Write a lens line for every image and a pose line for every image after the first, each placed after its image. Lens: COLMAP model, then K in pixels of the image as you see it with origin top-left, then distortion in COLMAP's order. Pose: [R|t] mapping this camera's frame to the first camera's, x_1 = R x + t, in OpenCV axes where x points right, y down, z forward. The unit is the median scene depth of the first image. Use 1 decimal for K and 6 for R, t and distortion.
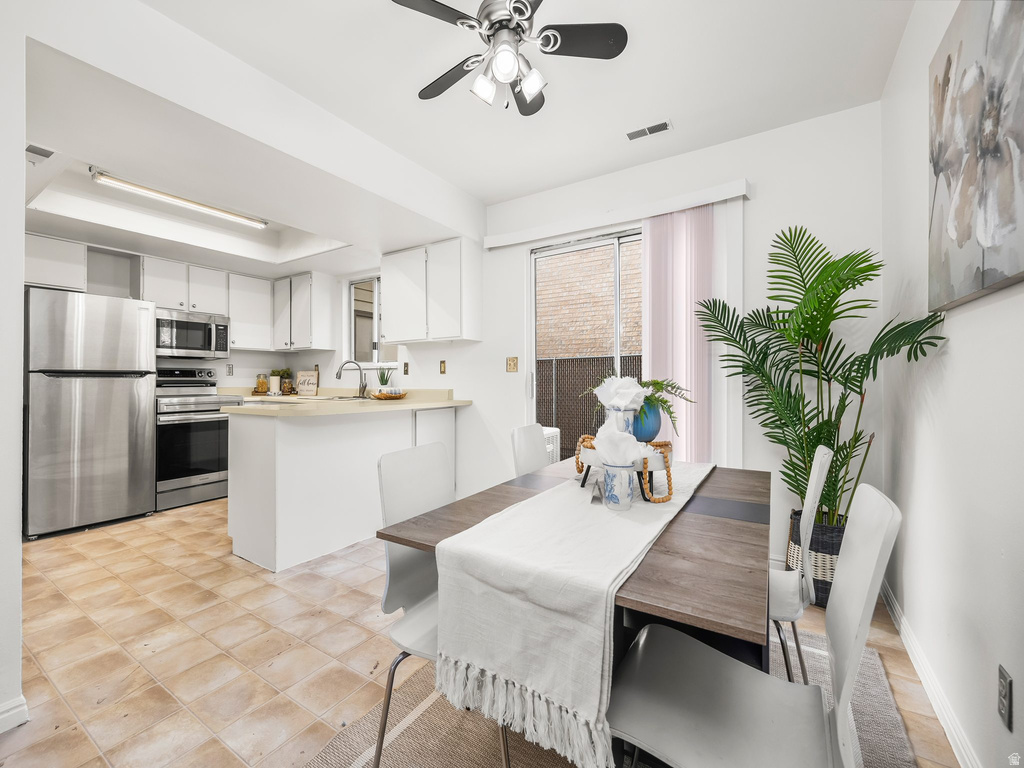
lens RADIAL K [[429.5, 0, 499.8], [0, 429.5, 378.9], [0, 0, 1]] dist [0.008788, -0.000322]
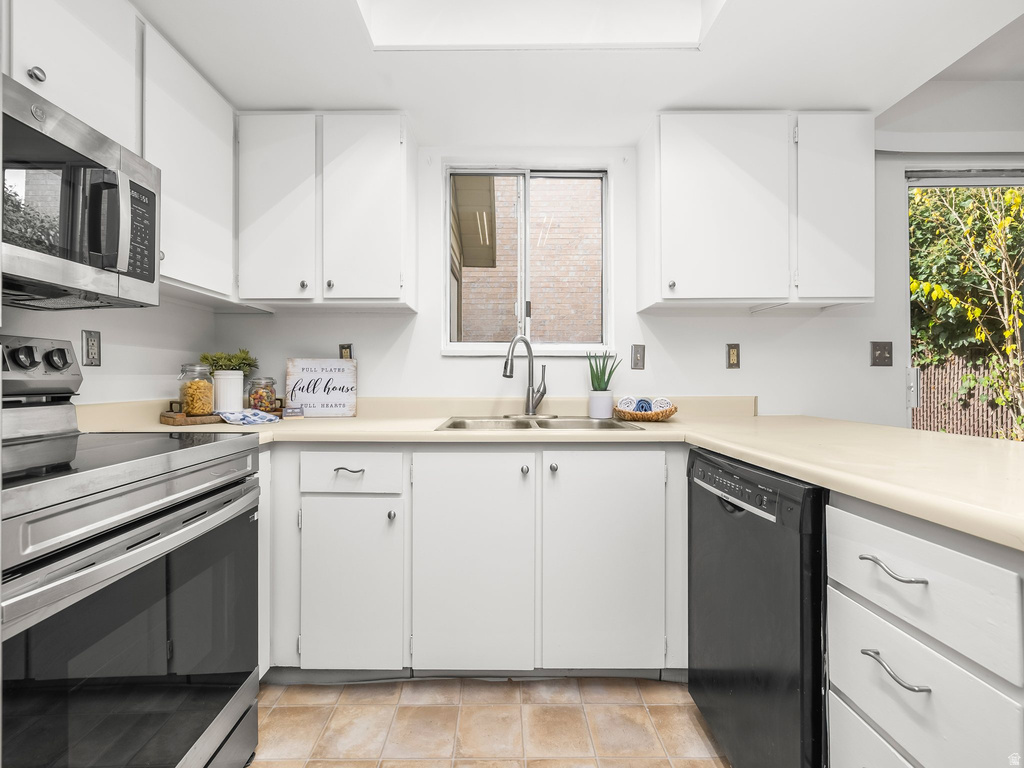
lens RADIAL K [[429.5, 0, 499.8], [0, 429.5, 378.9], [0, 0, 1]] dist [0.008788, -0.000322]
pose [[0.834975, -0.000457, 0.550288, -0.618917], [0.000272, 1.000000, 0.000418, 0.001456], [-0.550288, -0.000199, 0.834975, 0.646529]]
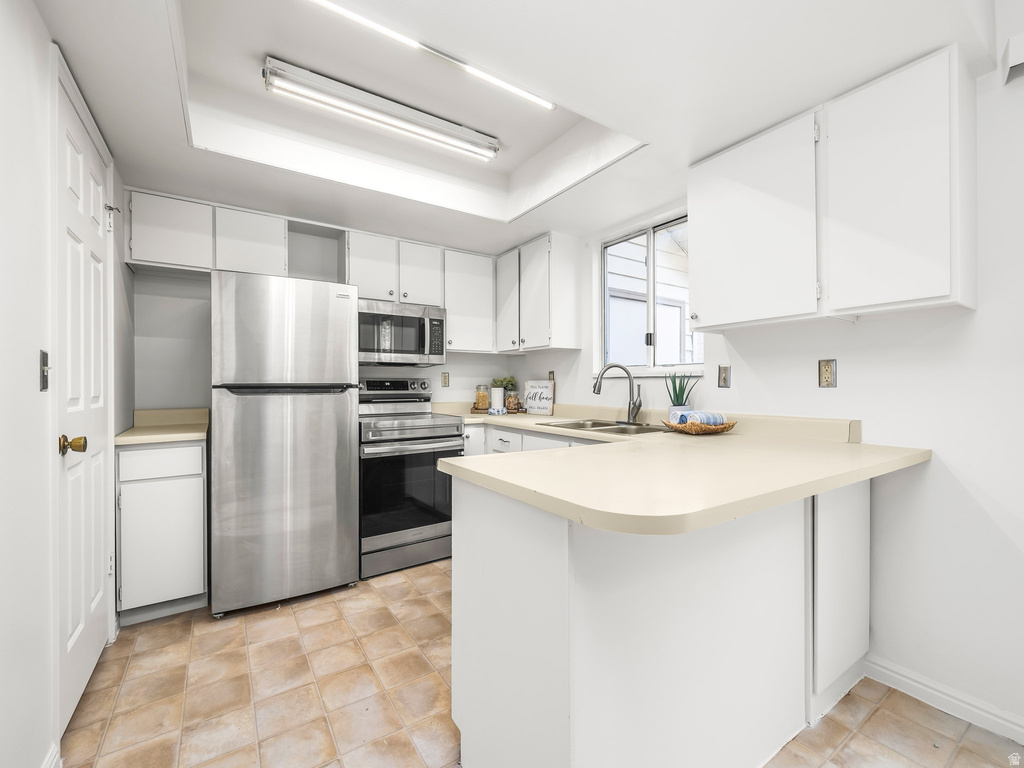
lens RADIAL K [[427.6, 0, 513.3], [0, 427.6, 388.4], [0, 0, 1]] dist [0.001665, 0.000060]
pose [[0.923923, 0.001666, -0.382576, -0.250495], [0.002712, 0.999937, 0.010904, -0.014895], [0.382570, -0.011112, 0.923860, 0.383019]]
